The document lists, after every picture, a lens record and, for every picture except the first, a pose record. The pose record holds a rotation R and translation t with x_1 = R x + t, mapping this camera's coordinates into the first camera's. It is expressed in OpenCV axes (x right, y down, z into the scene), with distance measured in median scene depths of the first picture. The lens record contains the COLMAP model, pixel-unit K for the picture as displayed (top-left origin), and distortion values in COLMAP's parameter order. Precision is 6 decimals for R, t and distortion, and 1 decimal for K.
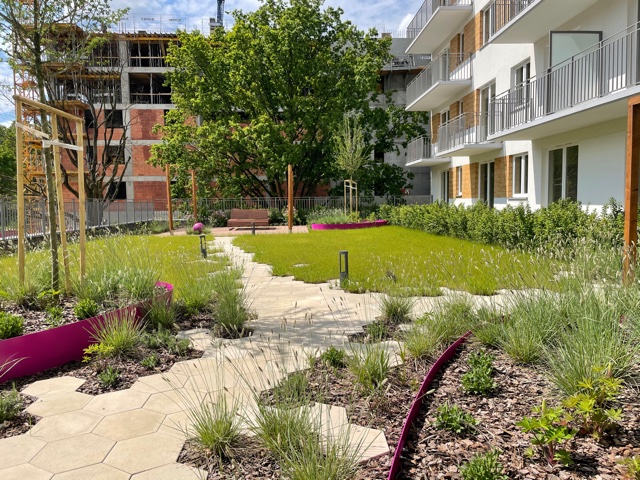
lens RADIAL K [[481.8, 0, 321.6], [0, 481.8, 238.3], [0, 0, 1]] dist [0.074257, -0.104992]
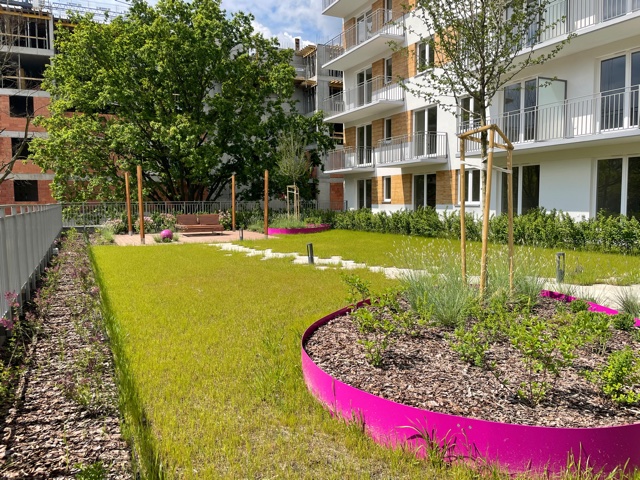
lens RADIAL K [[481.8, 0, 317.9], [0, 481.8, 242.0], [0, 0, 1]] dist [0.074257, -0.104992]
pose [[0.921197, -0.024725, 0.388311, -0.270541], [0.023593, 0.999692, 0.007683, -0.006201], [-0.388381, 0.002084, 0.921496, 0.020211]]
